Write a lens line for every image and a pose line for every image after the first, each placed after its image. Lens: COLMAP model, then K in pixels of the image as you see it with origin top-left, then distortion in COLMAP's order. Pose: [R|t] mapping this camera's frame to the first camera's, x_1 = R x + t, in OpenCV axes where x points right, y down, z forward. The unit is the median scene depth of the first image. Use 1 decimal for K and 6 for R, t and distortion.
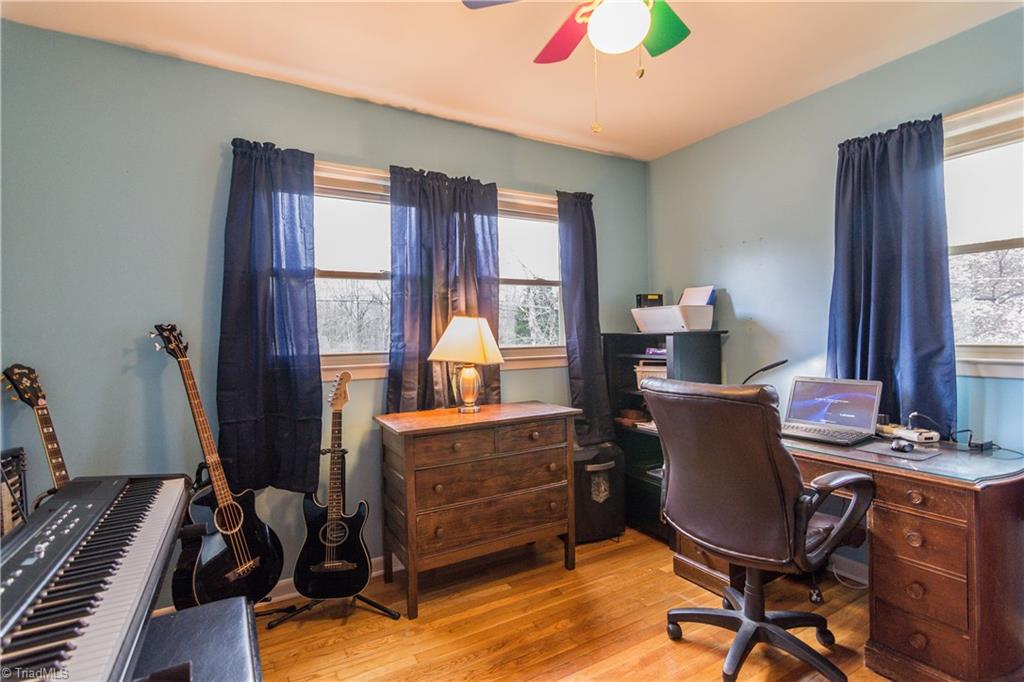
lens RADIAL K [[502.9, 0, 510.1], [0, 502.9, 343.0], [0, 0, 1]] dist [-0.005213, 0.000671]
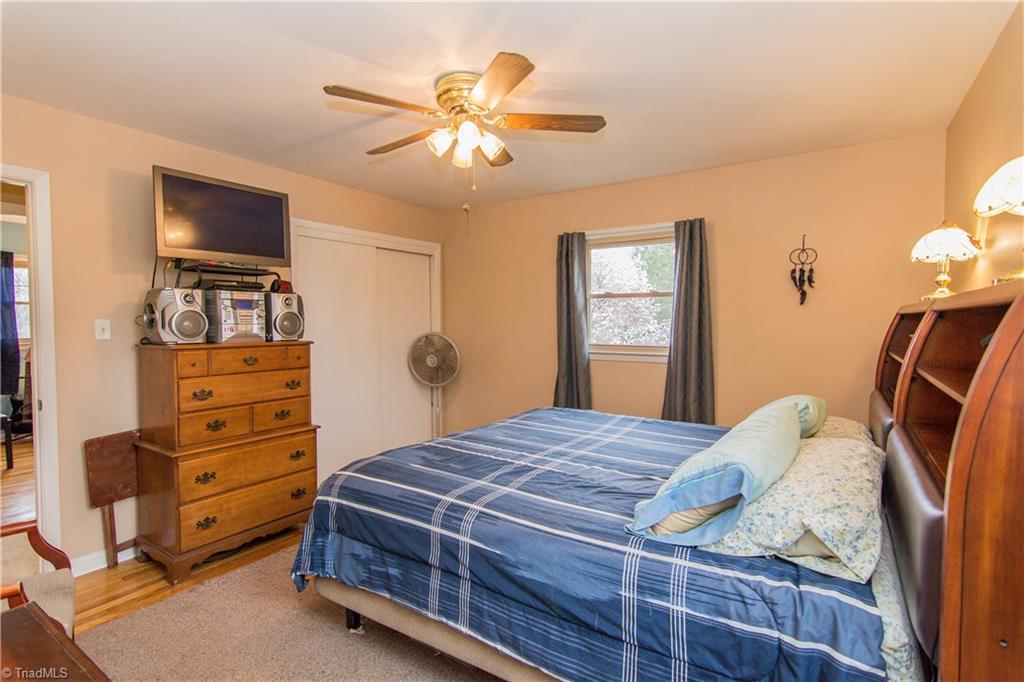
lens RADIAL K [[502.9, 0, 513.5], [0, 502.9, 338.0], [0, 0, 1]] dist [-0.005213, 0.000671]
pose [[0.900941, -0.004835, 0.433915, 0.725764], [0.002799, 0.999982, 0.005332, 0.015541], [-0.433933, -0.003590, 0.900938, -2.214074]]
